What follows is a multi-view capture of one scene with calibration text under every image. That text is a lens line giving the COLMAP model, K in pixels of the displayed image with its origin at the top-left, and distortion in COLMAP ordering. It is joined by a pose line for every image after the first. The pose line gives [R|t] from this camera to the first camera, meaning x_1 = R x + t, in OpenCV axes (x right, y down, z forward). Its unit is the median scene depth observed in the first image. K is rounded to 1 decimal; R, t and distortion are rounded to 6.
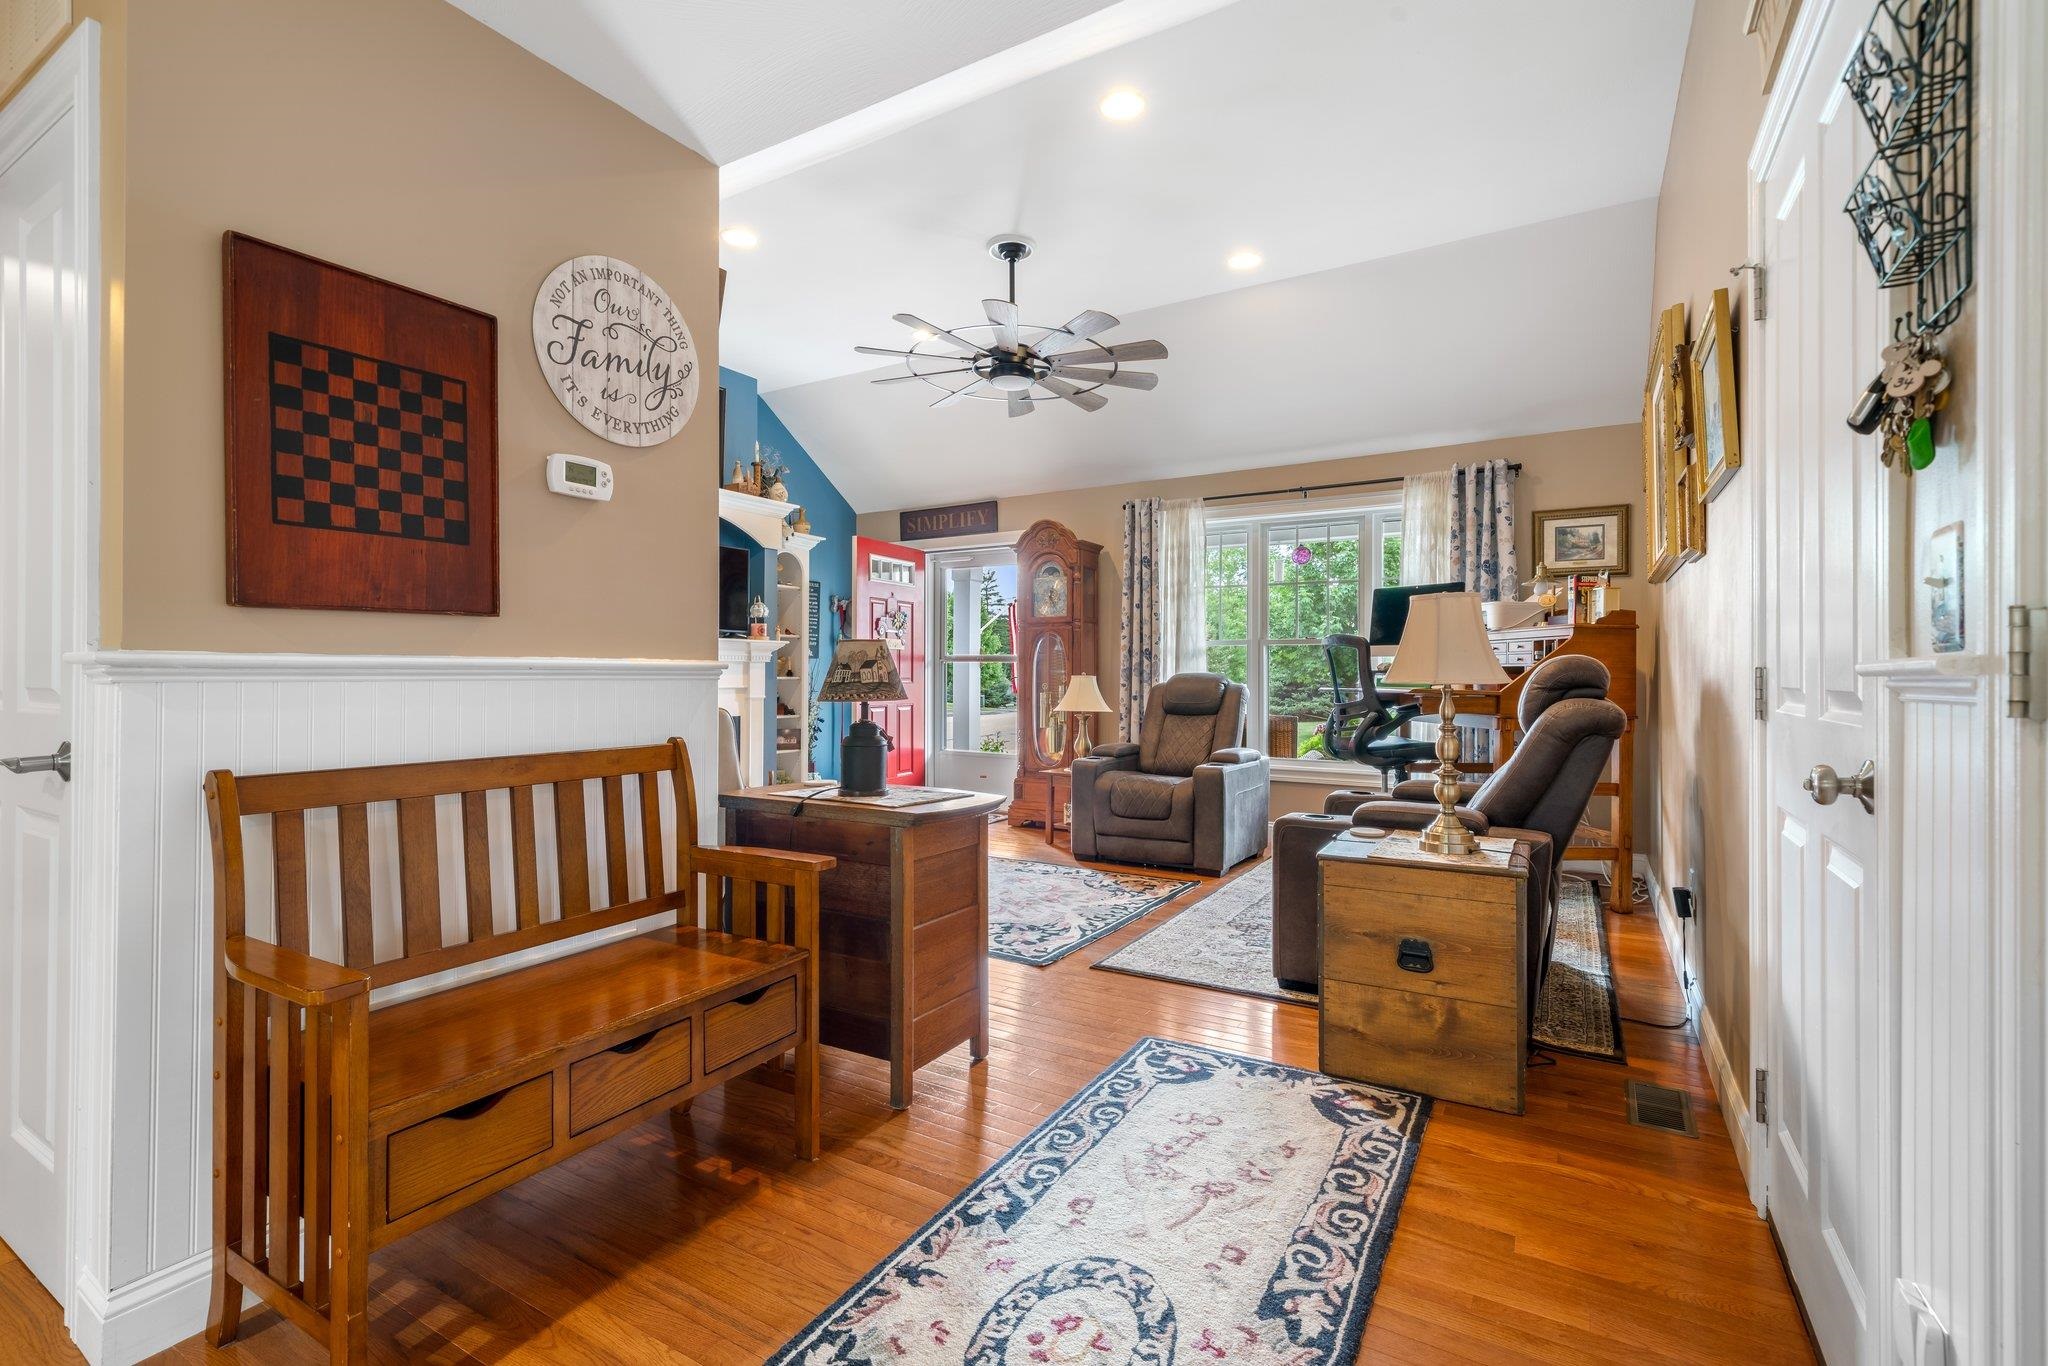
lens RADIAL K [[926.4, 0, 1020.4], [0, 926.4, 669.1], [0, 0, 1]] dist [0.001211, 0.000291]
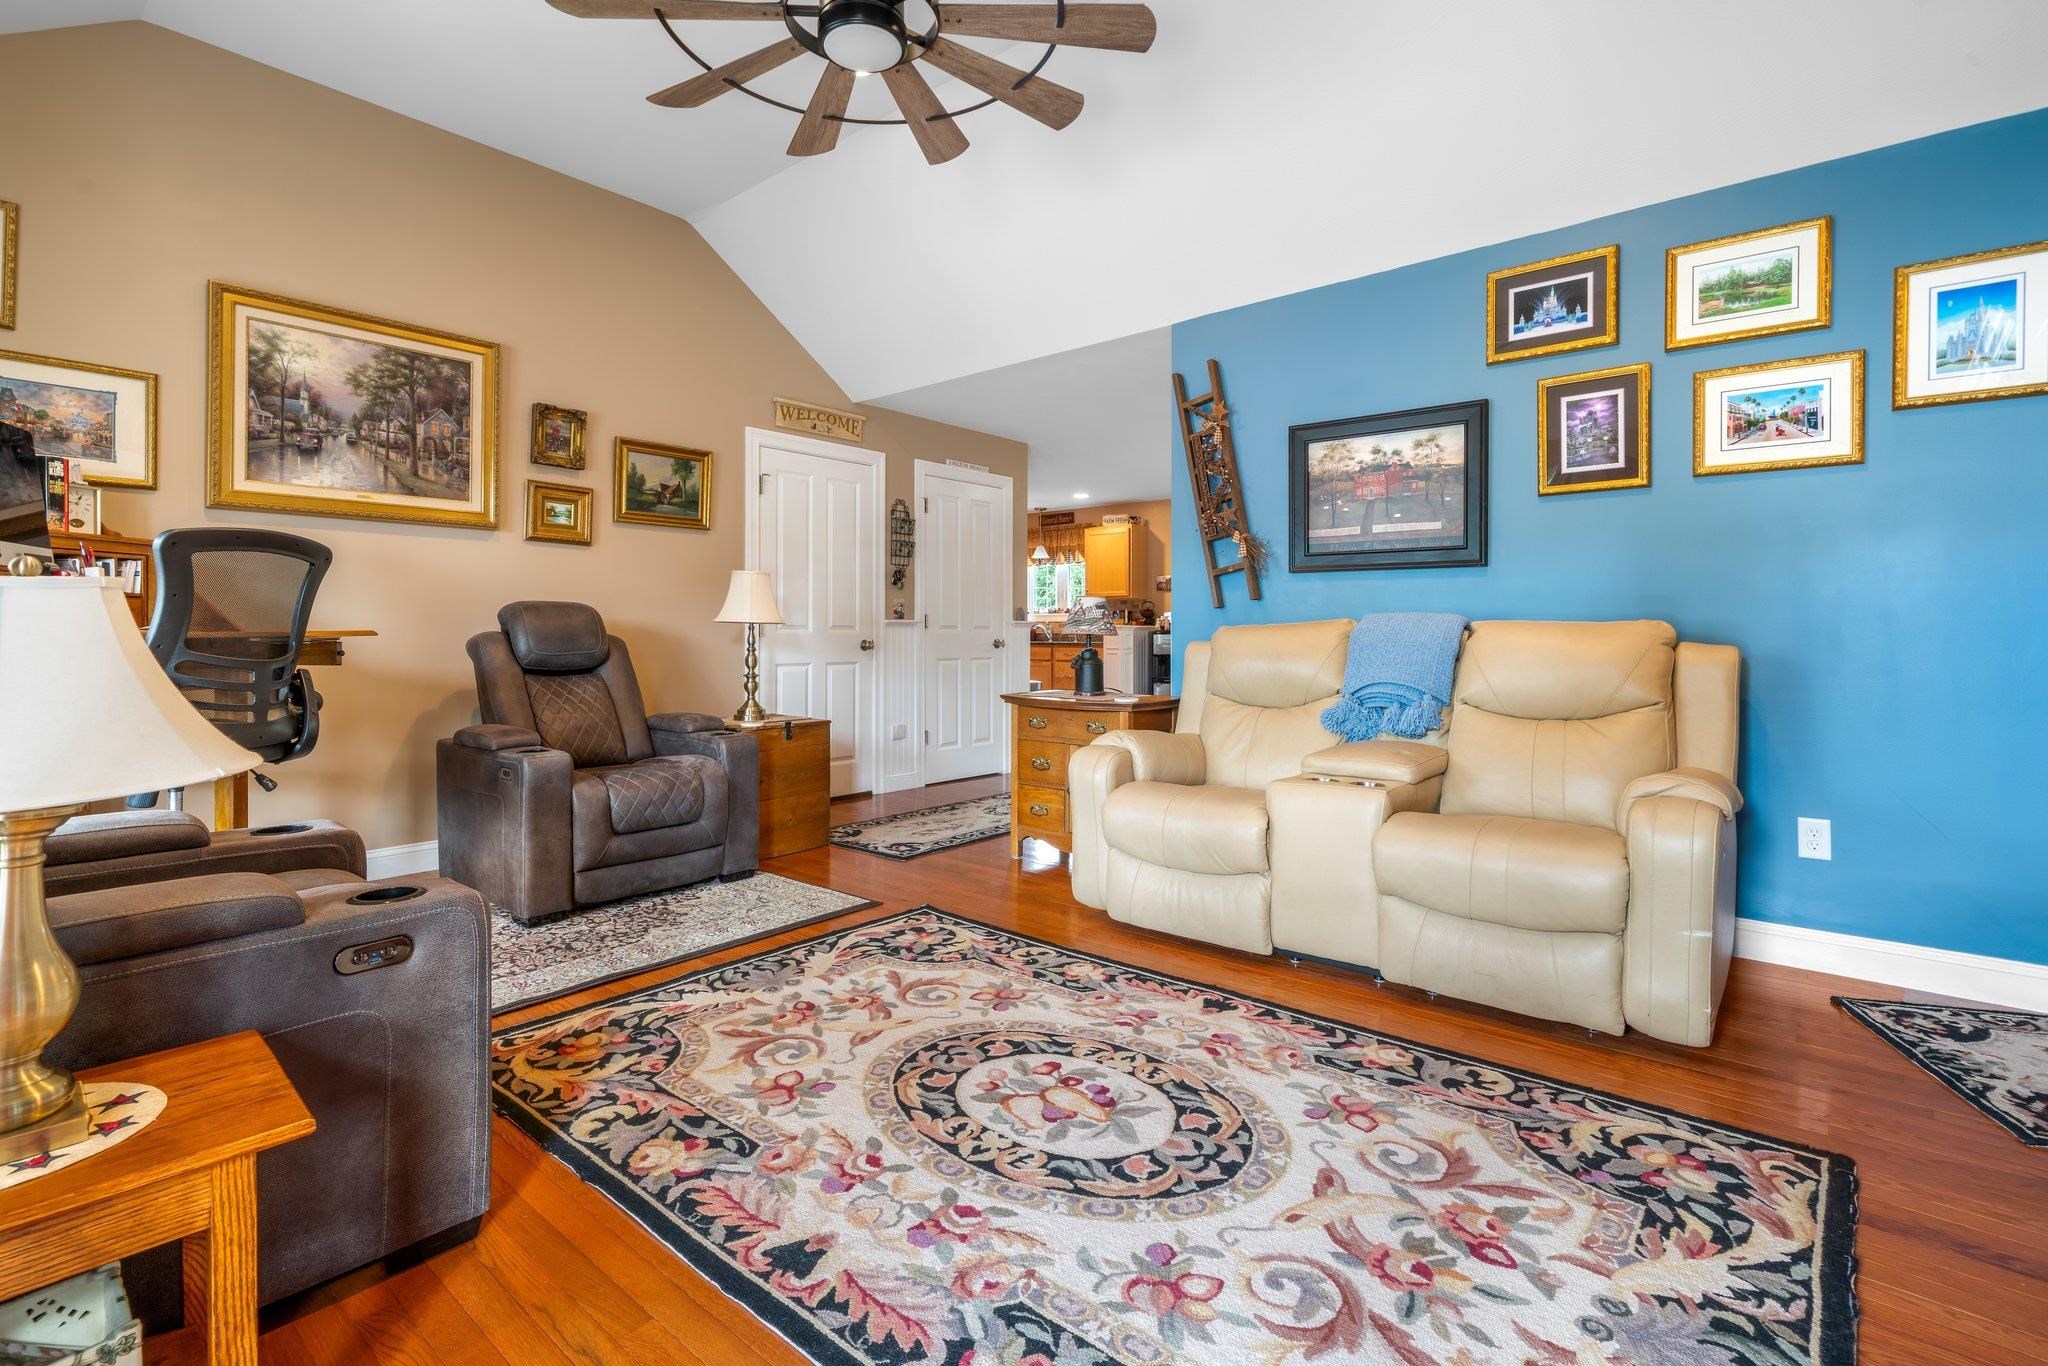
lens RADIAL K [[939.6, 0, 1025.3], [0, 939.6, 656.7], [0, 0, 1]] dist [0.000398, 0.001353]
pose [[-0.986933, -0.008195, 0.160923, -0.165562], [-0.005158, 0.999801, 0.019279, 0.021751], [-0.161049, 0.018197, -0.986779, 1.353124]]
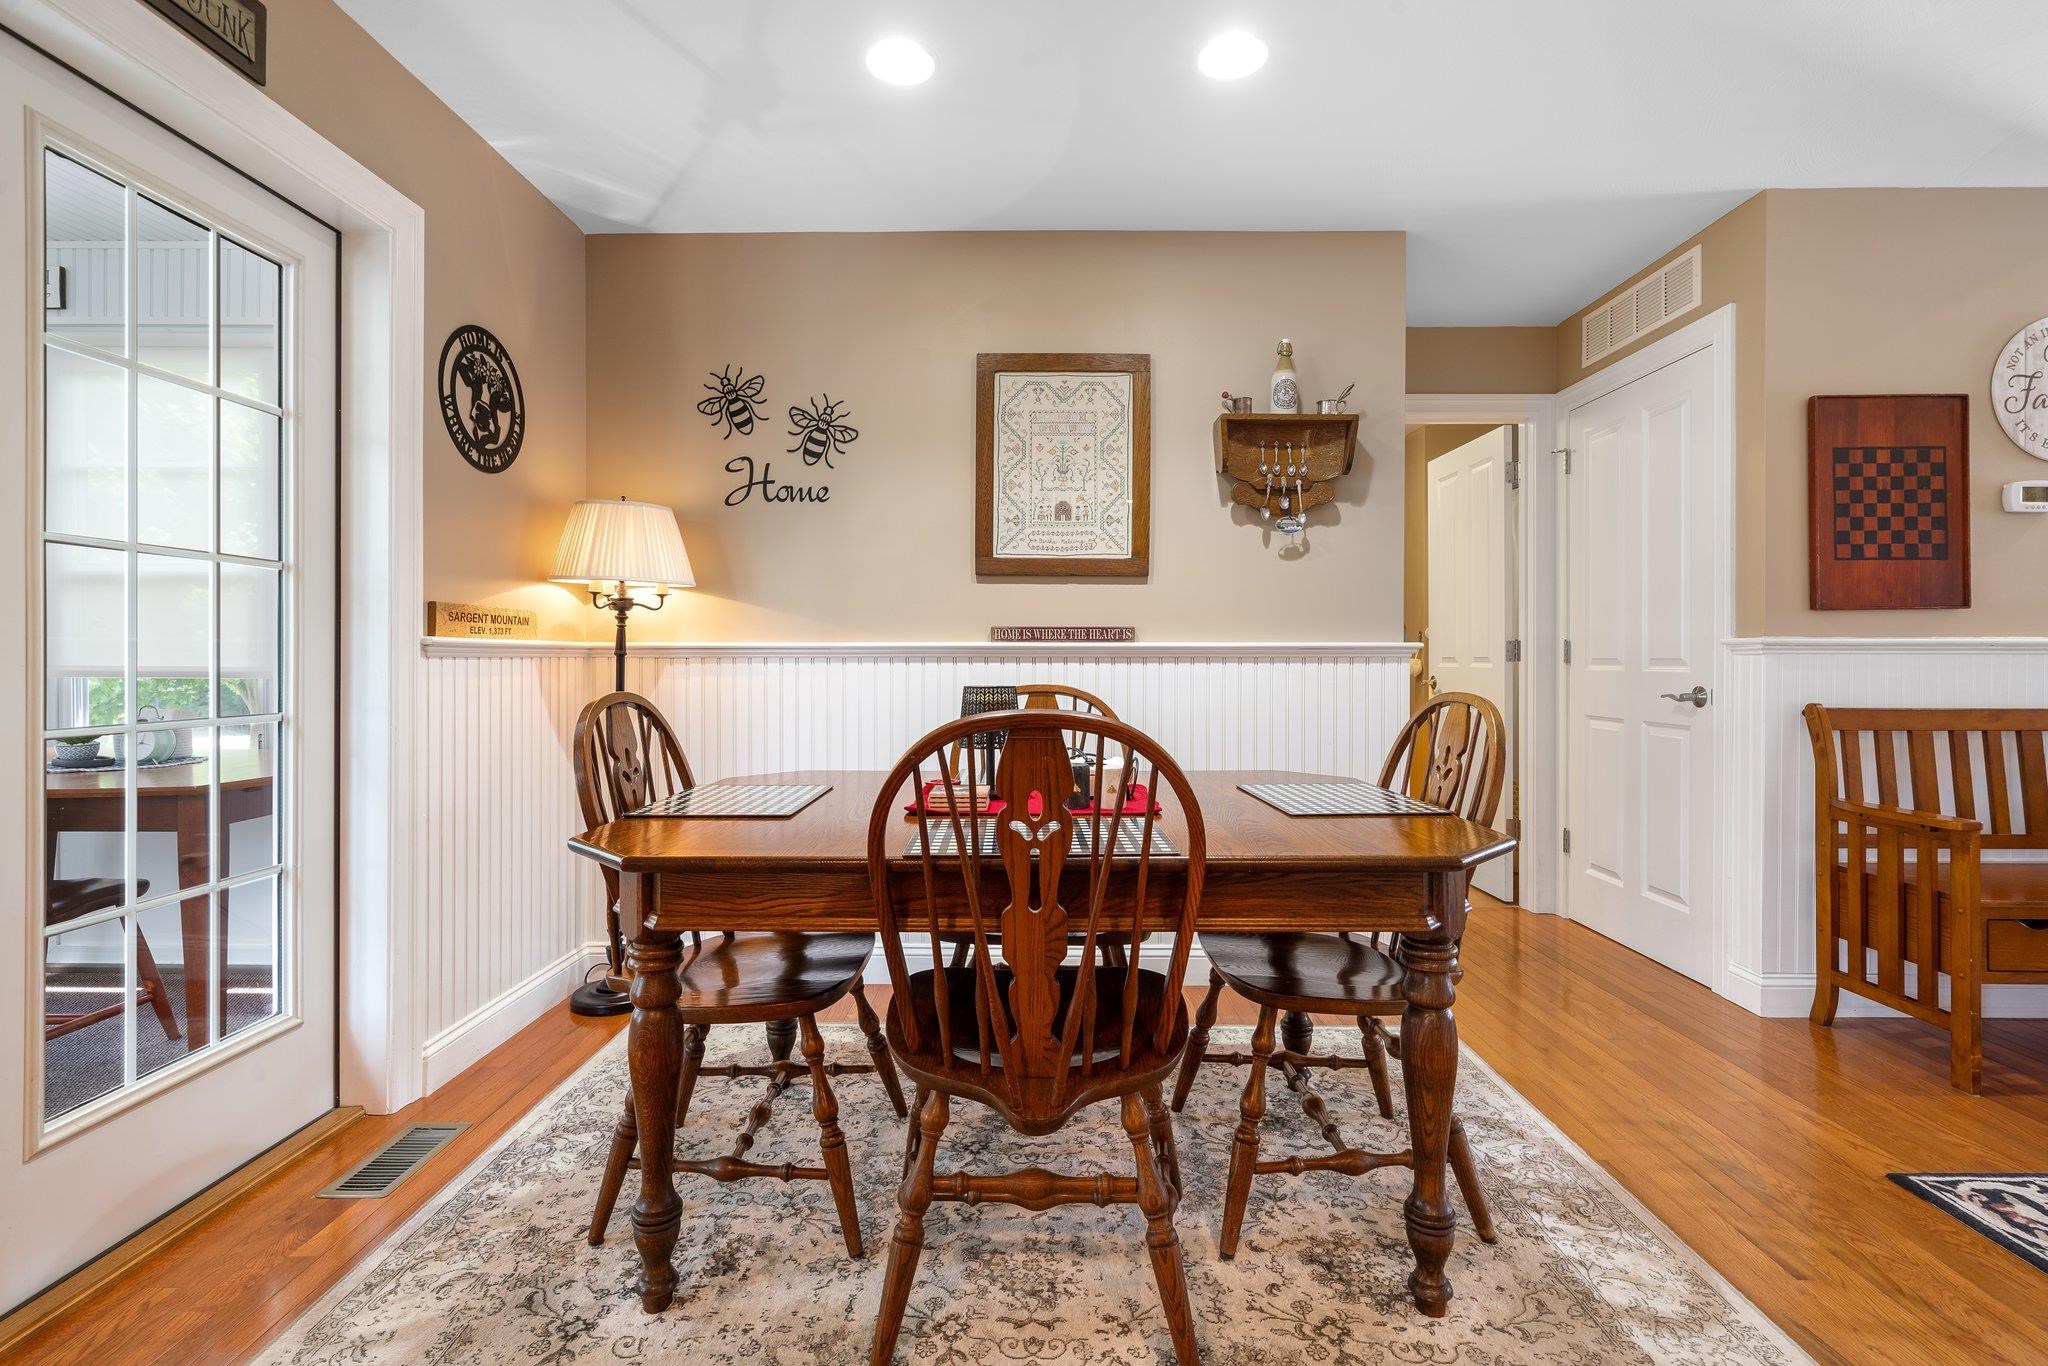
lens RADIAL K [[939.6, 0, 1025.3], [0, 939.6, 656.7], [0, 0, 1]] dist [0.000398, 0.001353]
pose [[0.507003, -0.003005, -0.861939, -0.024058], [0.004409, 0.999990, -0.000893, 0.004311], [0.861933, -0.003348, 0.507011, -0.360528]]
